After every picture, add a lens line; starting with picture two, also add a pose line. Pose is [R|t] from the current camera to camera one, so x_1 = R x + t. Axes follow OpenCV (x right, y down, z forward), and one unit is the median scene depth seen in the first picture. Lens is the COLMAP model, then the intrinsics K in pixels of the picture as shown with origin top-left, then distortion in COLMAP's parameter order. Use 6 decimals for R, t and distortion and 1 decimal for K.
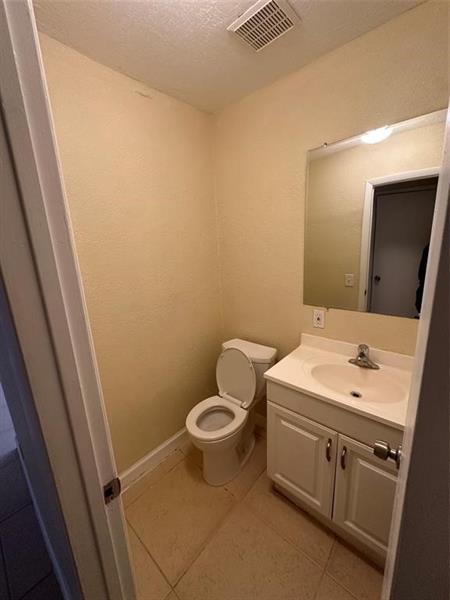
lens RADIAL K [[243.0, 0, 225.5], [0, 243.0, 301.9], [0, 0, 1]] dist [0.000191, 0.000163]
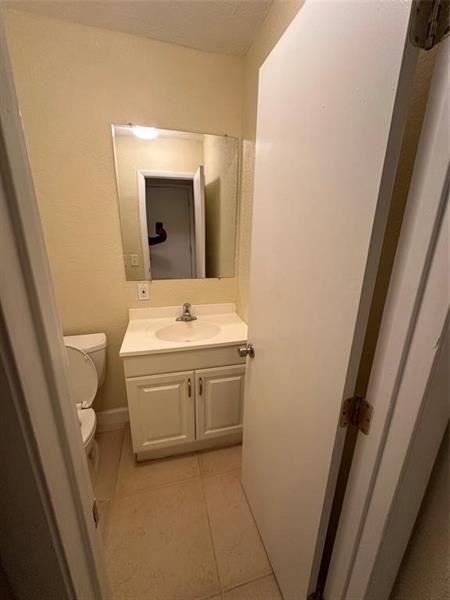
lens RADIAL K [[239.9, 0, 225.0], [0, 239.9, 300.0], [0, 0, 1]] dist [-0.001113, 0.000143]
pose [[0.556964, -0.185386, 0.809582, -0.332054], [0.152521, 0.981023, 0.119715, 0.036424], [-0.816412, 0.056802, 0.574669, 0.092476]]
